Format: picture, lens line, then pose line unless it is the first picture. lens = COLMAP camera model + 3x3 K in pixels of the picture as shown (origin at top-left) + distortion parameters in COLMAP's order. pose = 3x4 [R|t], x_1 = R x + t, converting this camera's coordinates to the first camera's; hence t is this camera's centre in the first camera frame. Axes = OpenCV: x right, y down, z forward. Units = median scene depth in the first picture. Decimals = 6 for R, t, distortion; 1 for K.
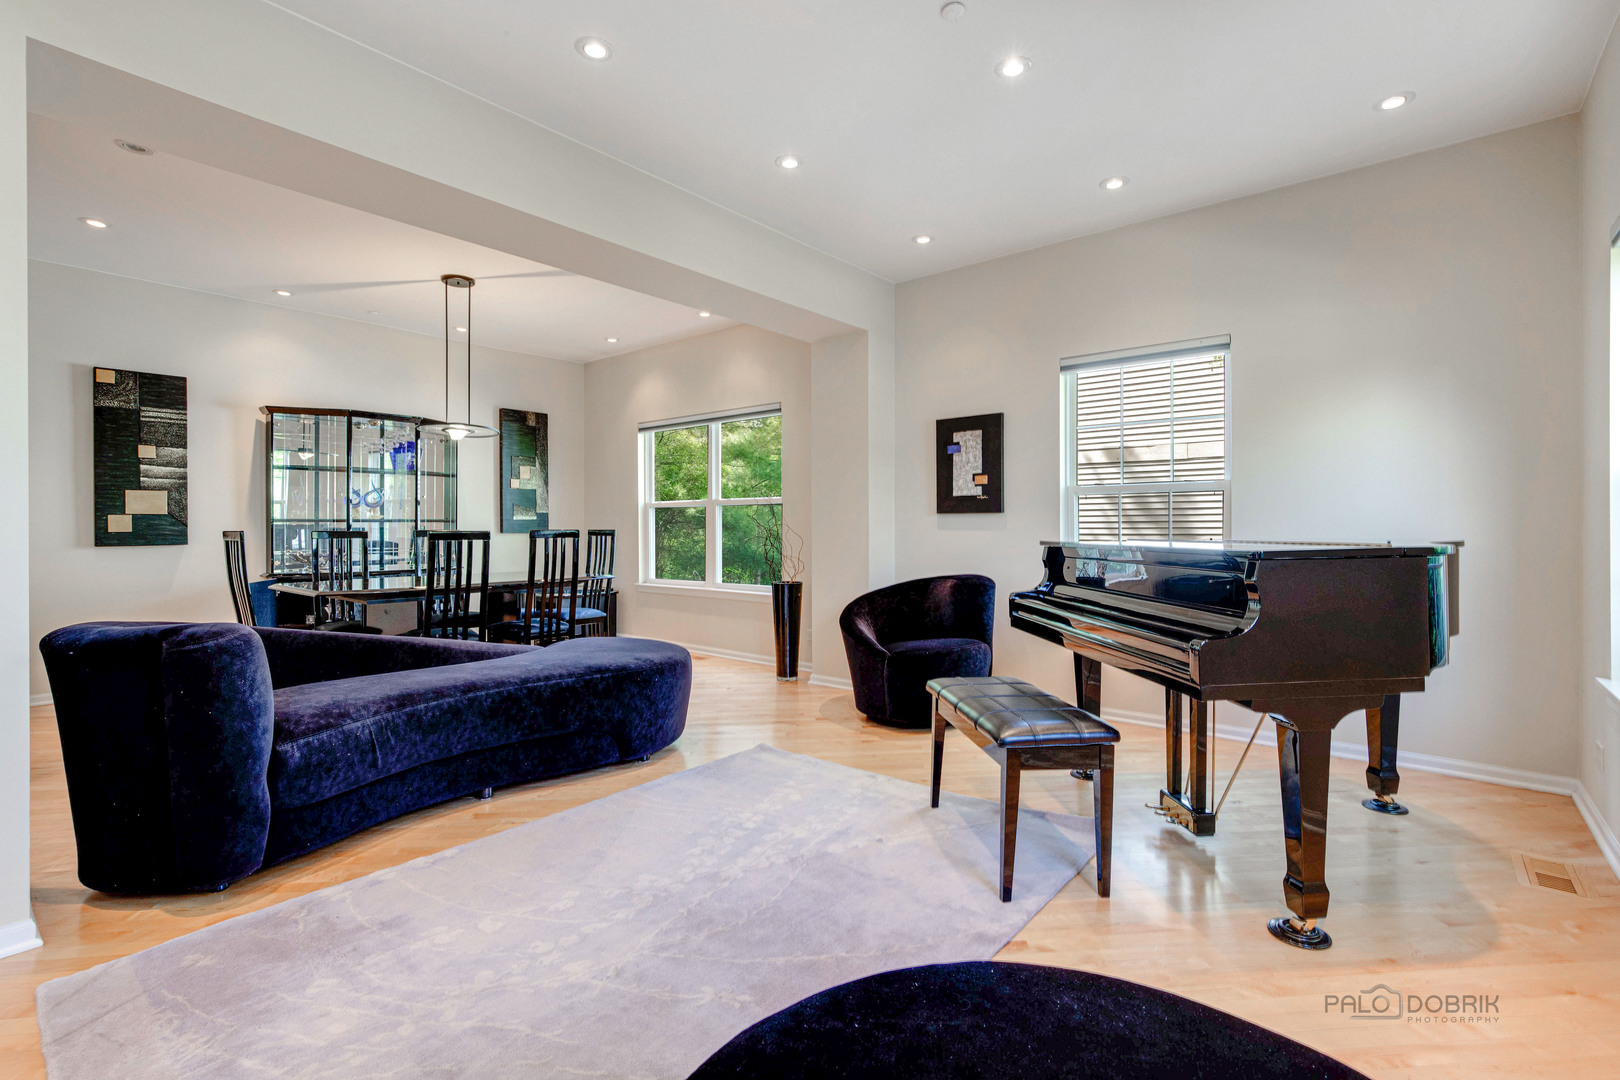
lens RADIAL K [[735.8, 0, 816.2], [0, 735.8, 534.5], [0, 0, 1]] dist [0.001141, 0.000922]
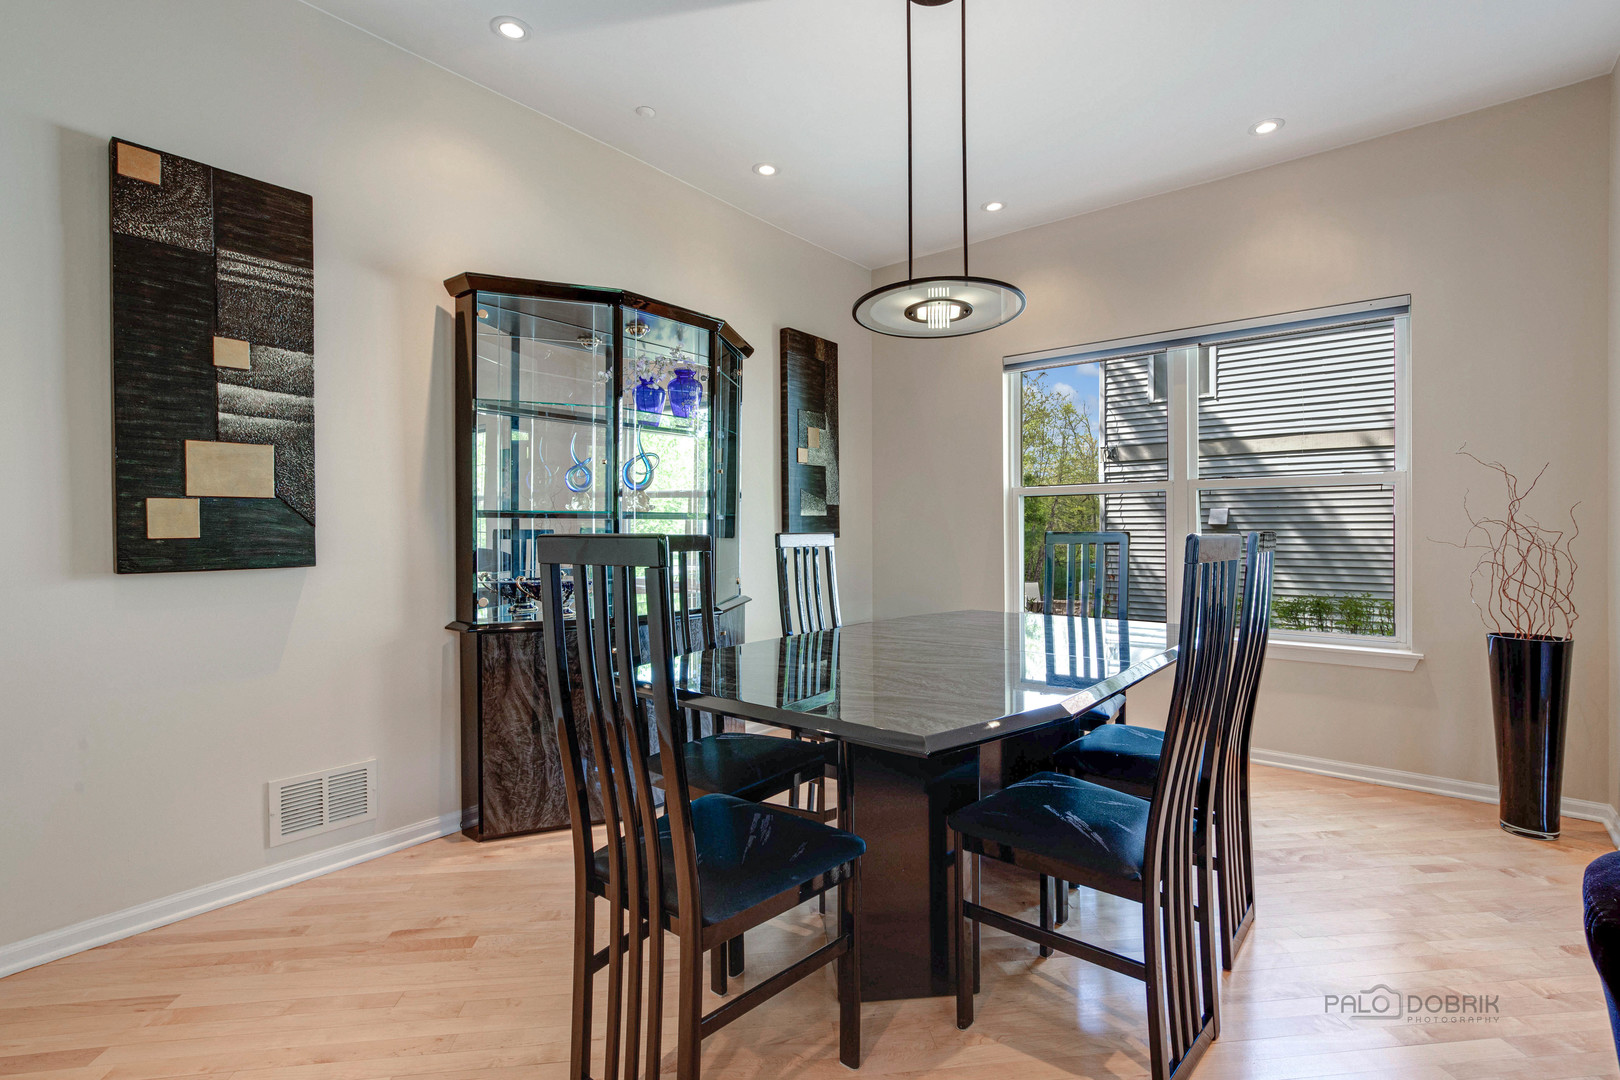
lens RADIAL K [[735.8, 0, 803.4], [0, 735.8, 536.0], [0, 0, 1]] dist [0.001141, 0.000922]
pose [[0.998636, 0.001704, 0.052186, -0.584868], [-0.001712, 0.999999, 0.000121, -0.005416], [-0.052186, -0.000210, 0.998637, 0.540243]]
